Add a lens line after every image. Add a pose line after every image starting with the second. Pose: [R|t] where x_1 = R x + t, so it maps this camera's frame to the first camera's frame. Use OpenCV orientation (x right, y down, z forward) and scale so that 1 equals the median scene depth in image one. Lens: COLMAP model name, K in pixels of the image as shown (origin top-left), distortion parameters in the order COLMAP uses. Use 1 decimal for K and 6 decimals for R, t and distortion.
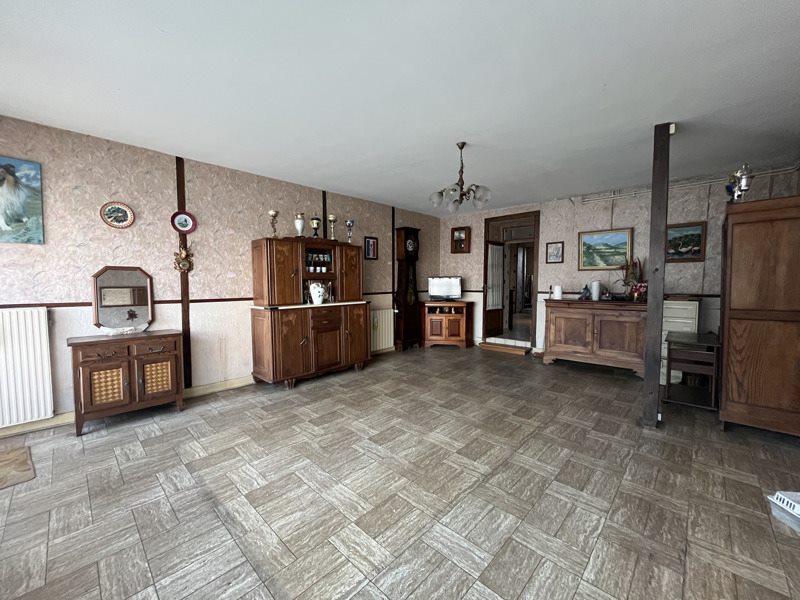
lens RADIAL K [[320.4, 0, 397.1], [0, 320.4, 298.2], [0, 0, 1]] dist [-0.001437, -0.000633]
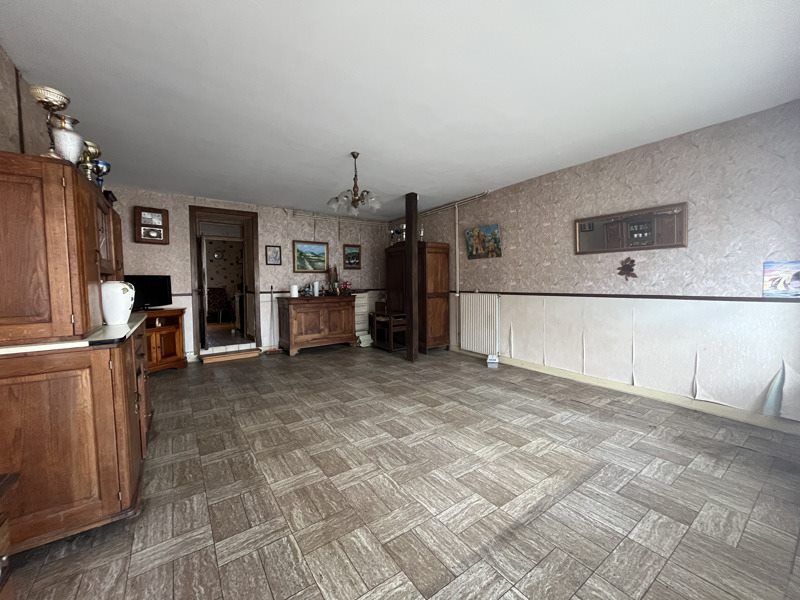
lens RADIAL K [[320.4, 0, 397.2], [0, 320.4, 300.3], [0, 0, 1]] dist [-0.001437, -0.000633]
pose [[0.197009, -0.052867, 0.978975, -0.819950], [0.061106, 0.997266, 0.041558, -0.016383], [-0.978496, 0.051634, 0.199701, 0.628873]]
